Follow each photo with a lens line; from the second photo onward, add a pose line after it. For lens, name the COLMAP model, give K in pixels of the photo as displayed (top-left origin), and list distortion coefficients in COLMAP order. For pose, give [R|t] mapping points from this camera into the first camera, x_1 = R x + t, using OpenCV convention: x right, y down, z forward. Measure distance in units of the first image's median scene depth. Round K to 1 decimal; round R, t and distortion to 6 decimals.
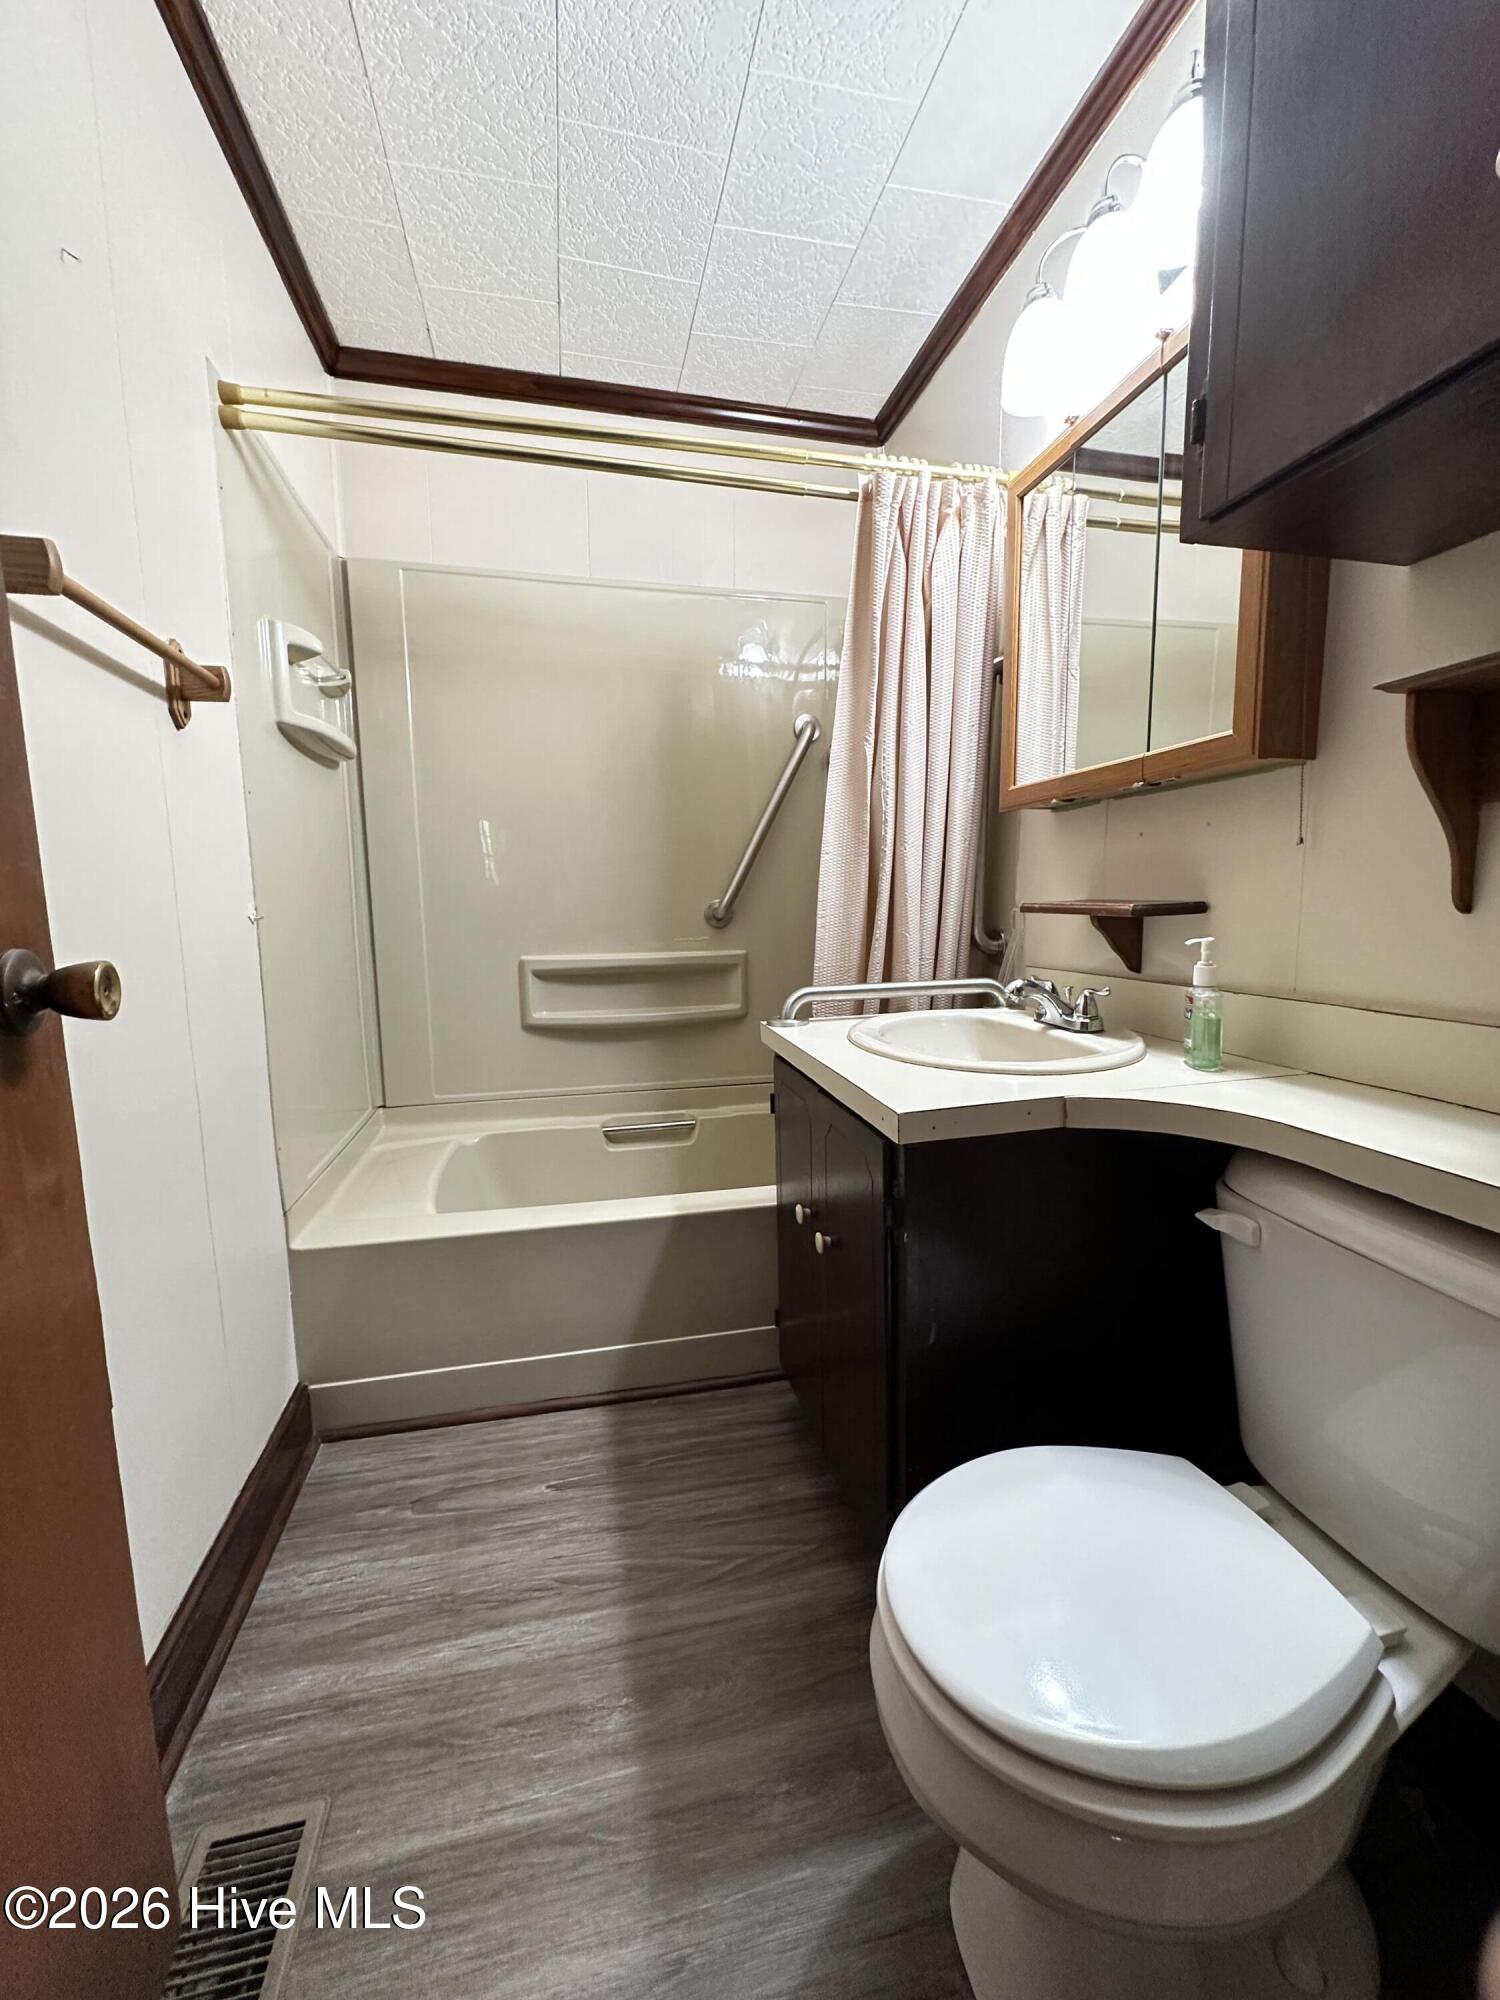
lens RADIAL K [[805.9, 0, 750.5], [0, 805.9, 1002.6], [0, 0, 1]] dist [-0.003349, 0.000080]
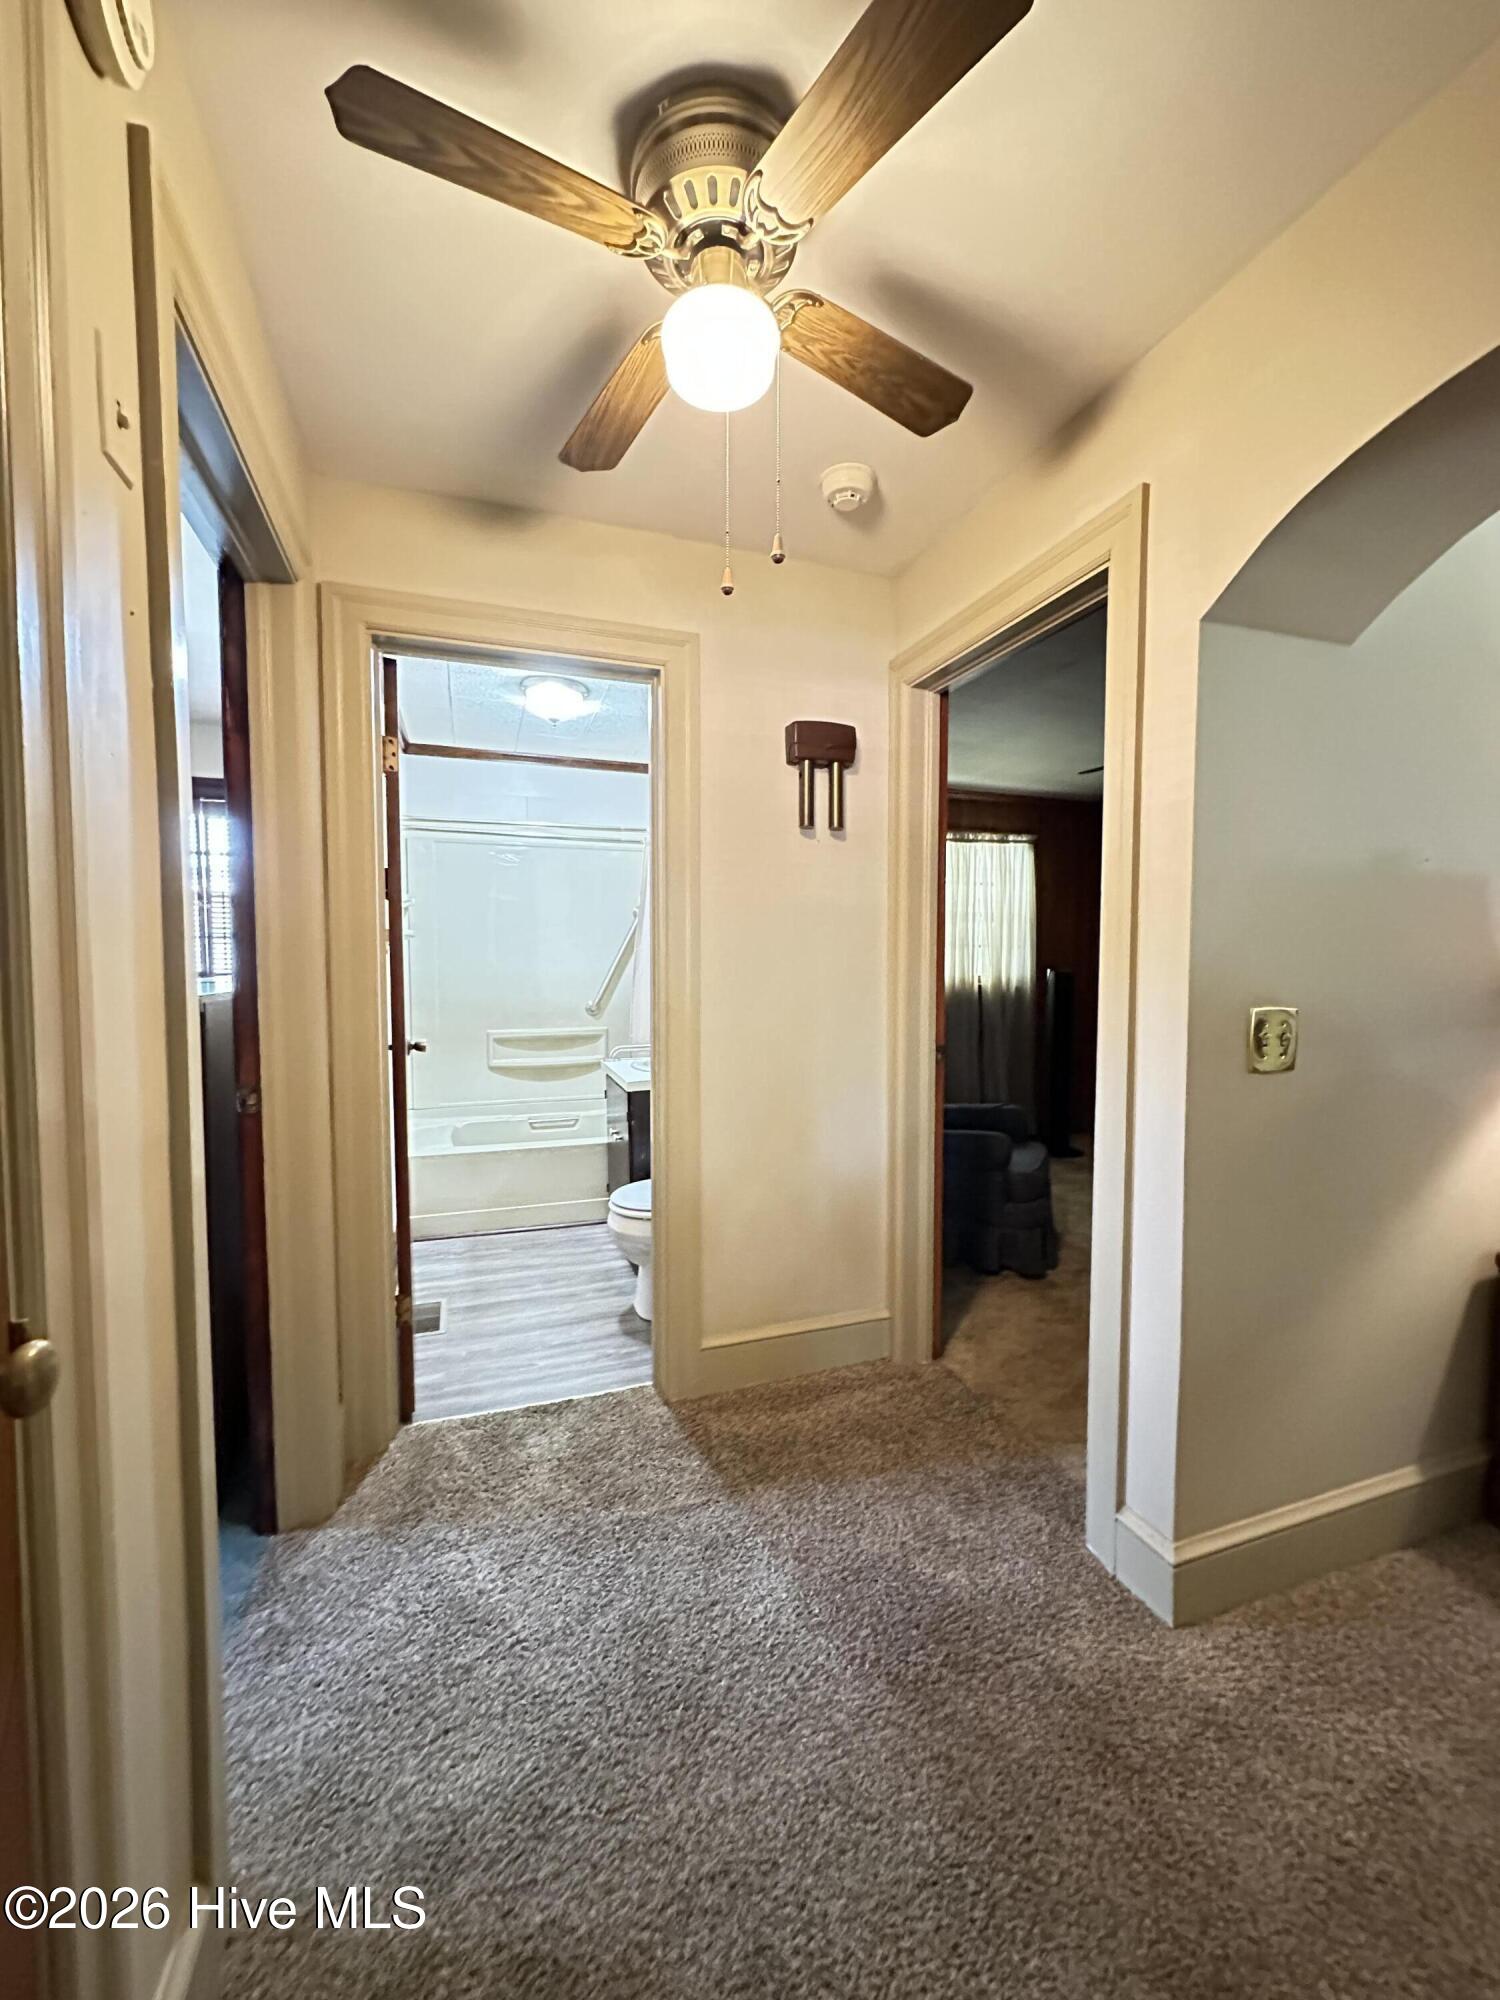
lens RADIAL K [[805.9, 0, 749.6], [0, 805.9, 1003.3], [0, 0, 1]] dist [-0.003349, 0.000080]
pose [[0.993745, 0.007064, 0.111450, 0.132710], [0.001712, 0.996917, -0.078446, 0.029915], [-0.111661, 0.078146, 0.990669, -1.042595]]
